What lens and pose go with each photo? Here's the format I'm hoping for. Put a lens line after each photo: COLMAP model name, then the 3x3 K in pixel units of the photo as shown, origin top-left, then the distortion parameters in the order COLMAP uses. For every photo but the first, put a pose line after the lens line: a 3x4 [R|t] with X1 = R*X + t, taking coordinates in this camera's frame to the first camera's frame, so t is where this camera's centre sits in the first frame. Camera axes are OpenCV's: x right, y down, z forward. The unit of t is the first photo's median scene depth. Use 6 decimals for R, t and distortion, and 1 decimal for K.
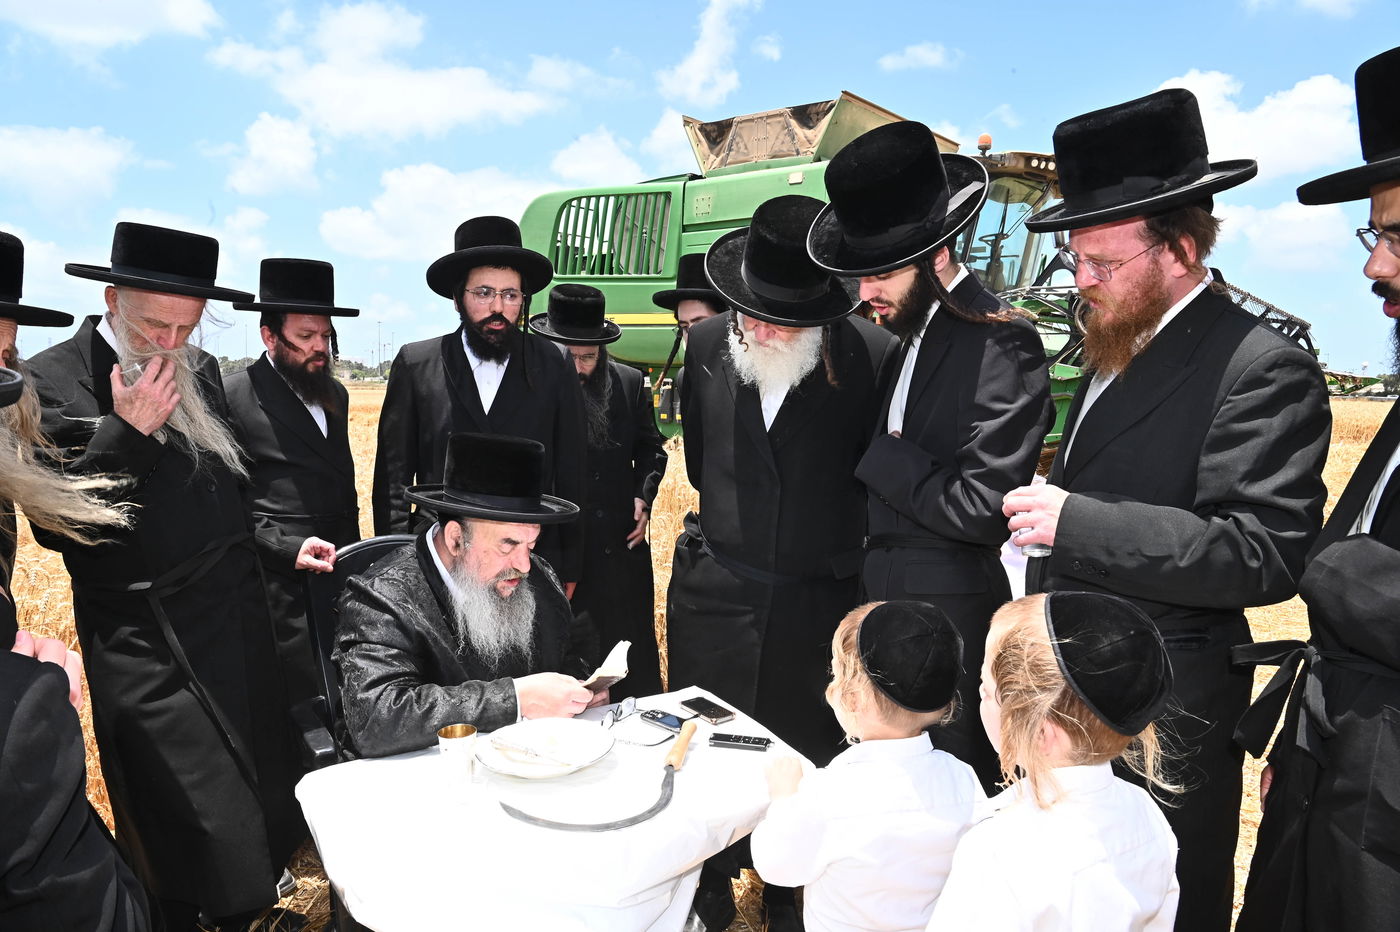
lens RADIAL K [[951.2, 0, 698.0], [0, 951.2, 452.3], [0, 0, 1]] dist [-0.045835, 0.004708]
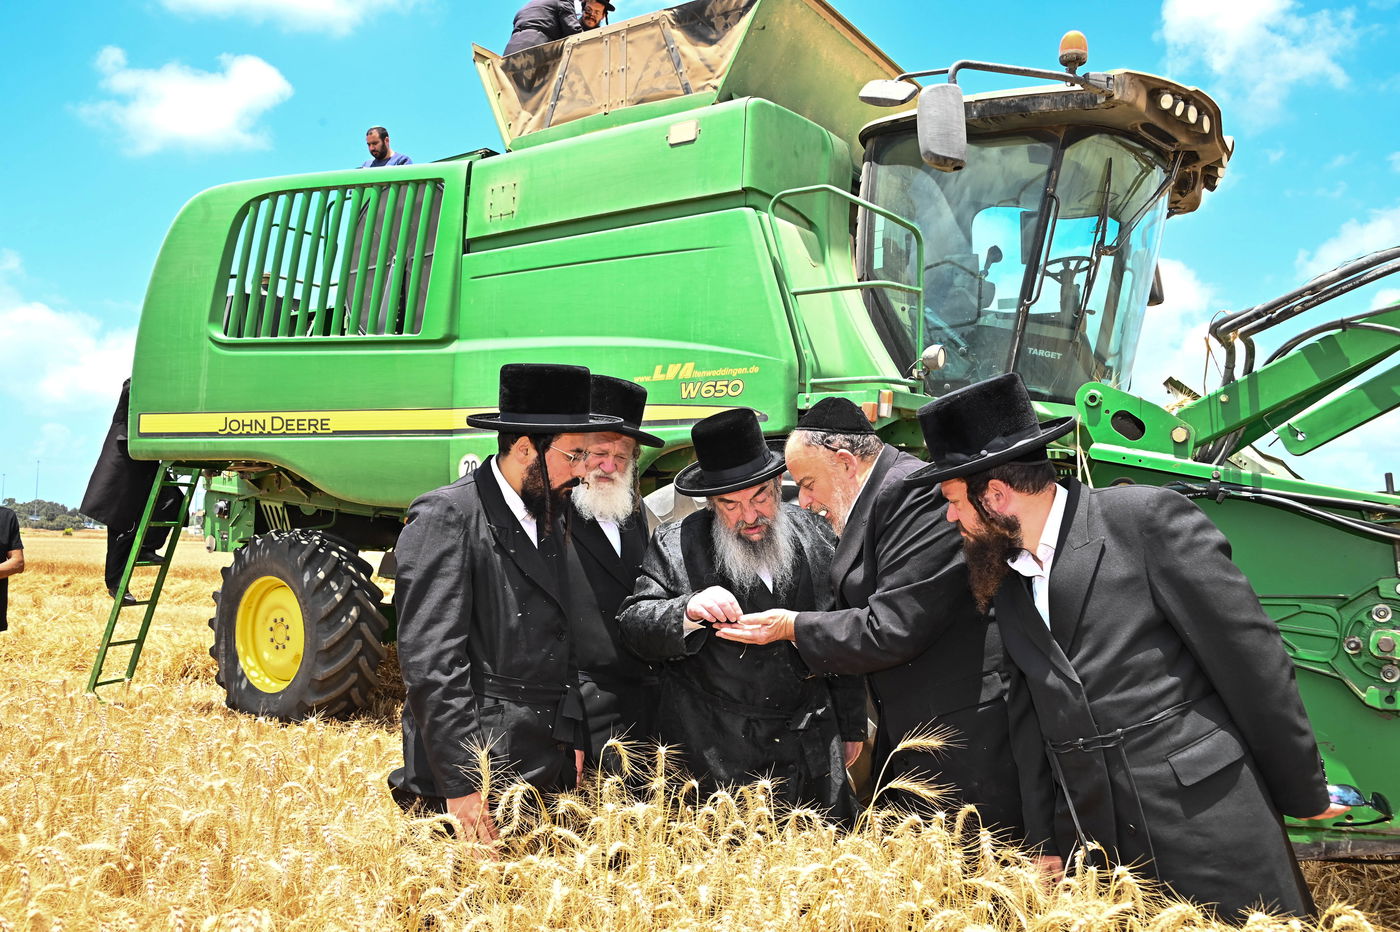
lens RADIAL K [[1121.2, 0, 694.3], [0, 1121.2, 477.1], [0, 0, 1]] dist [-0.144208, 0.070164]
pose [[0.994407, 0.006686, 0.105406, 0.248543], [0.006457, 0.992279, -0.123858, -0.202566], [-0.105420, 0.123845, 0.986686, 2.271291]]
